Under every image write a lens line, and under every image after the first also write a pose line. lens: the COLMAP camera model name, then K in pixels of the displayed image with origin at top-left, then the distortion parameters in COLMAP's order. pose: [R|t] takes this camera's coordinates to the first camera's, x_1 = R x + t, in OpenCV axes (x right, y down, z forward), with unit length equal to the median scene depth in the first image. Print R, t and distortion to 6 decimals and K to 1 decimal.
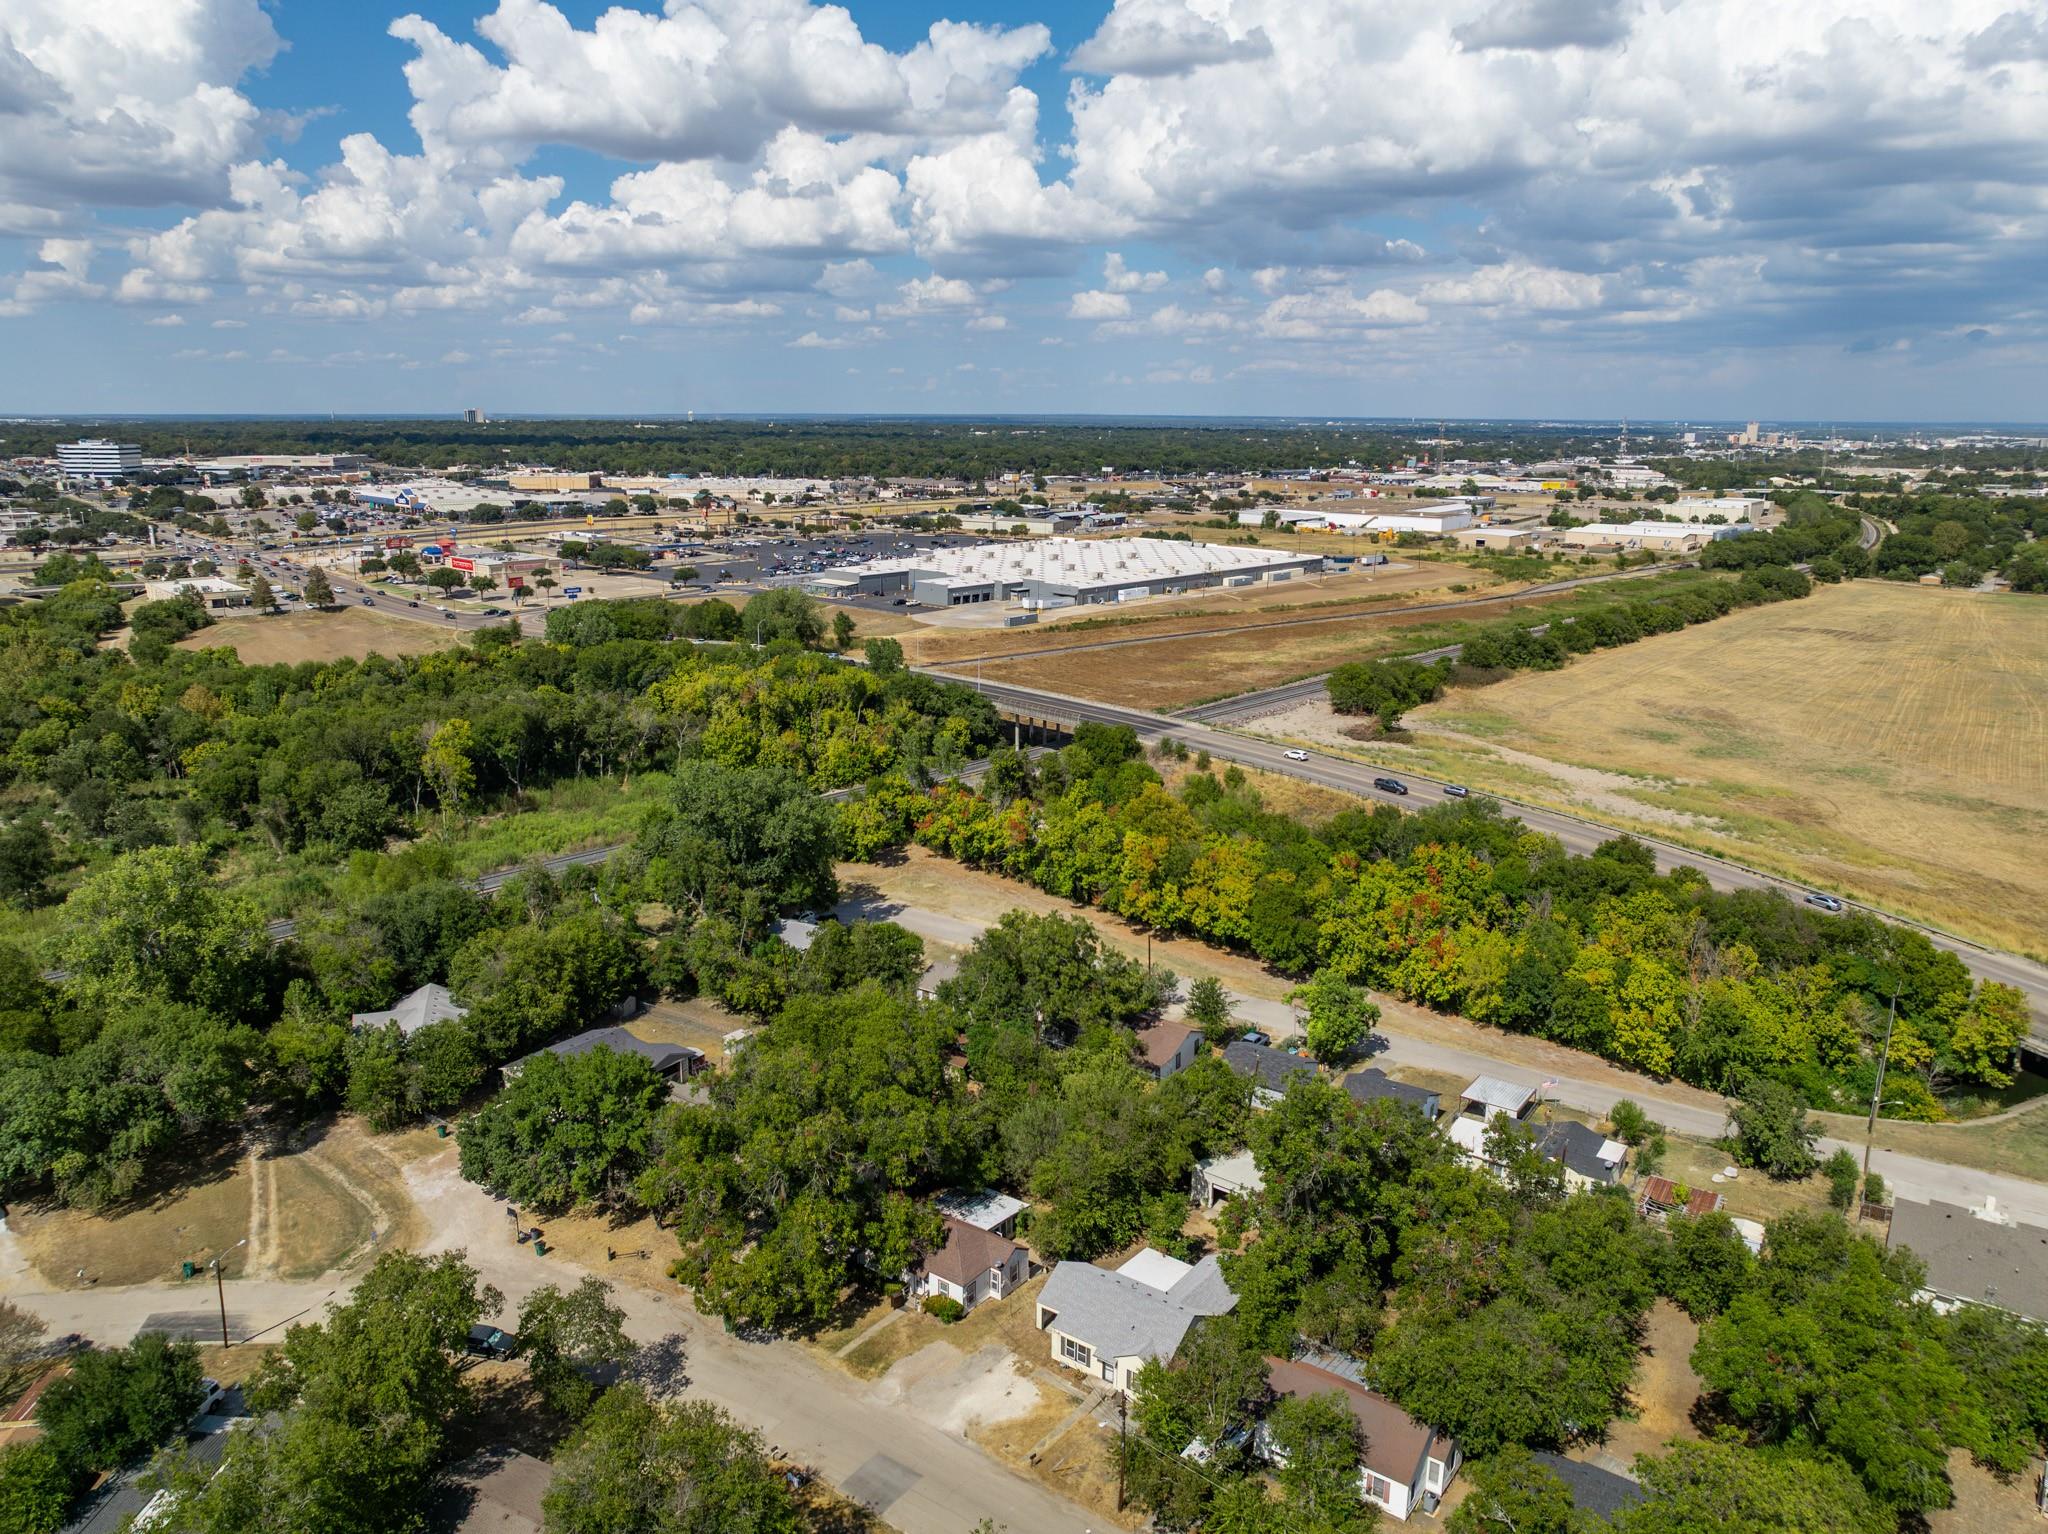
lens RADIAL K [[1433.5, 0, 1020.8], [0, 1433.5, 777.3], [0, 0, 1]] dist [-0.030694, 0.019338]
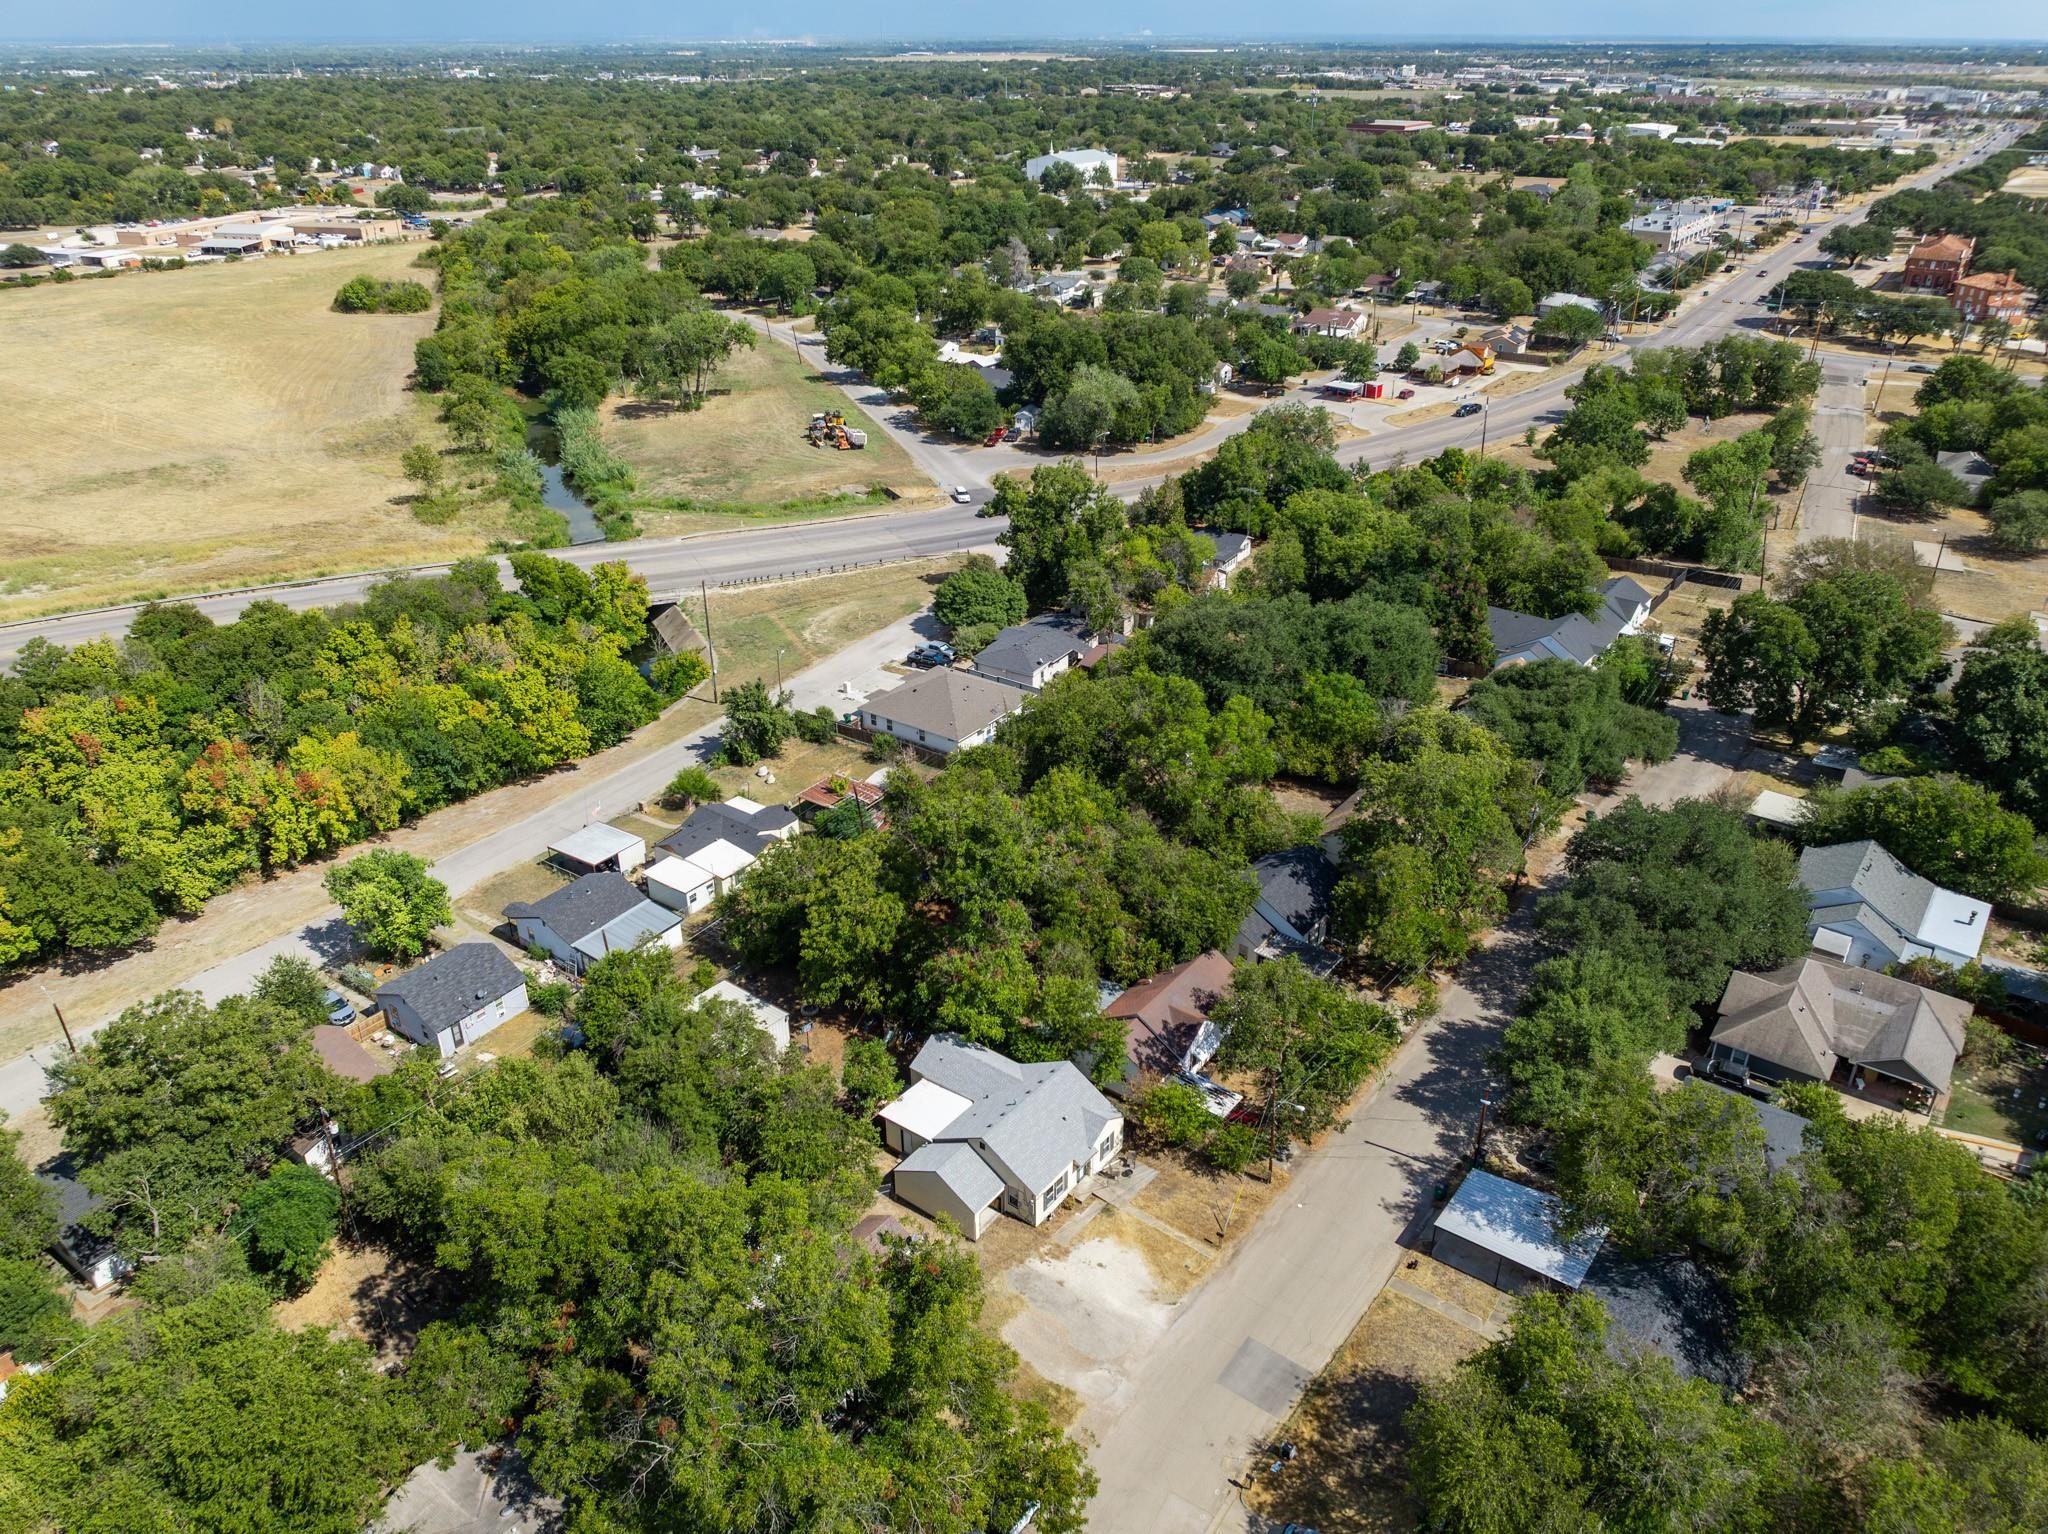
lens RADIAL K [[1433.5, 0, 1027.6], [0, 1433.5, 765.5], [0, 0, 1]] dist [-0.030694, 0.019338]
pose [[0.008162, -0.464072, 0.885760, -0.278512], [0.248444, 0.858956, 0.447739, -0.100185], [-0.968612, 0.216408, 0.122307, 0.380294]]
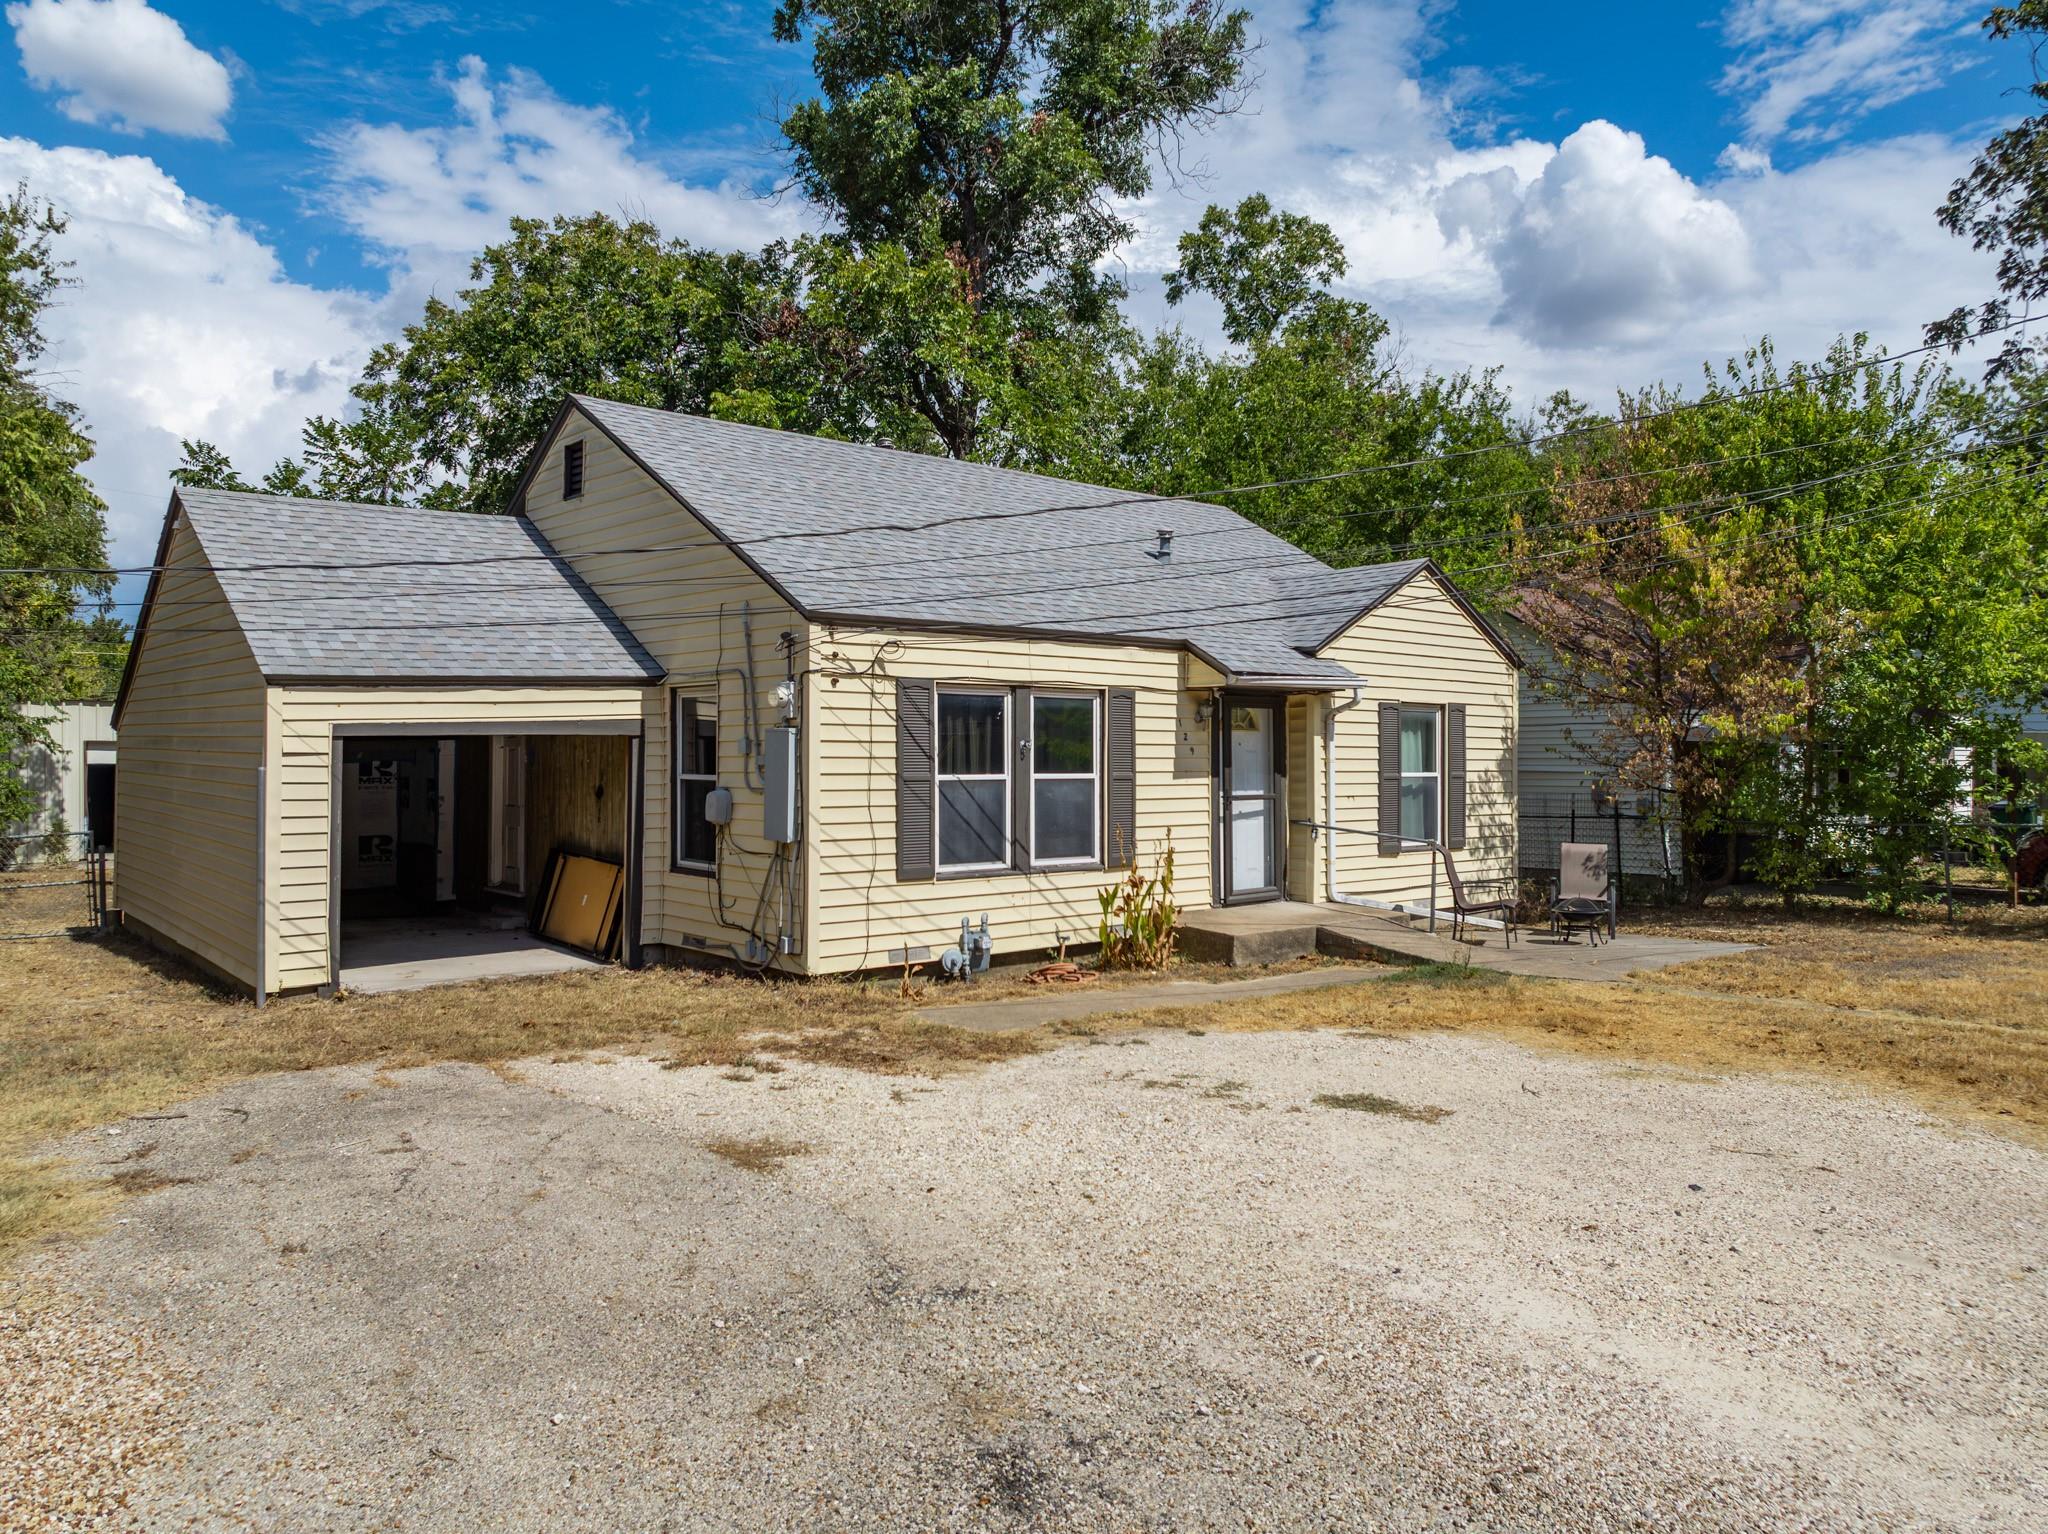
lens RADIAL K [[1433.5, 0, 1028.8], [0, 1433.5, 756.2], [0, 0, 1]] dist [-0.030694, 0.019338]
pose [[0.214995, 0.001904, 0.976613, -0.033642], [0.238240, 0.969685, -0.054337, 0.181779], [-0.947111, 0.244351, 0.208024, 0.435408]]
